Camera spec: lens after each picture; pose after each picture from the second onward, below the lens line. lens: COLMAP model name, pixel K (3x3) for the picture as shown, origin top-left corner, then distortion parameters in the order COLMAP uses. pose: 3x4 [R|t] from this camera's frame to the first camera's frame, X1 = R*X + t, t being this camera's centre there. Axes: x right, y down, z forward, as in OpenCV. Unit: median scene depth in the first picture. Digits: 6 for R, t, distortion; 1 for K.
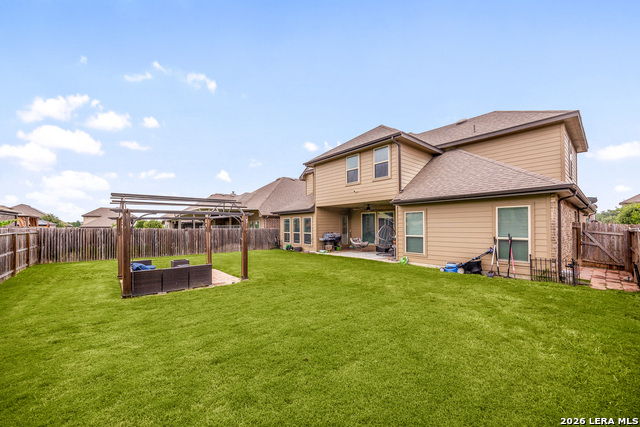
lens RADIAL K [[244.6, 0, 320.0], [0, 244.6, 213.5], [0, 0, 1]] dist [0.001043, 0.000193]
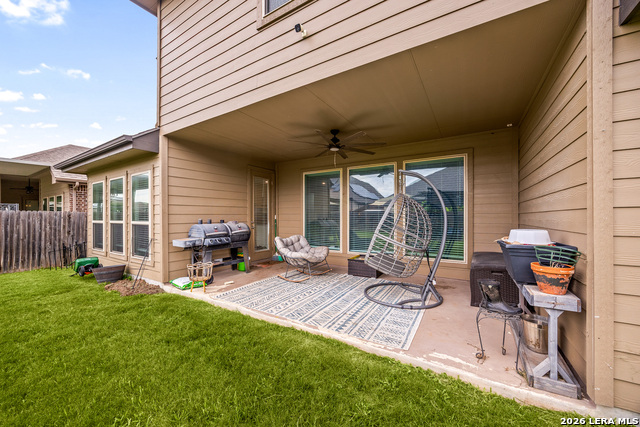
lens RADIAL K [[244.6, 0, 320.0], [0, 244.6, 213.5], [0, 0, 1]] dist [0.001043, 0.000193]
pose [[0.950391, 0.011061, 0.310862, 0.073337], [-0.021094, 0.999359, 0.028933, 0.054541], [-0.310342, -0.034055, 0.950015, 0.634647]]
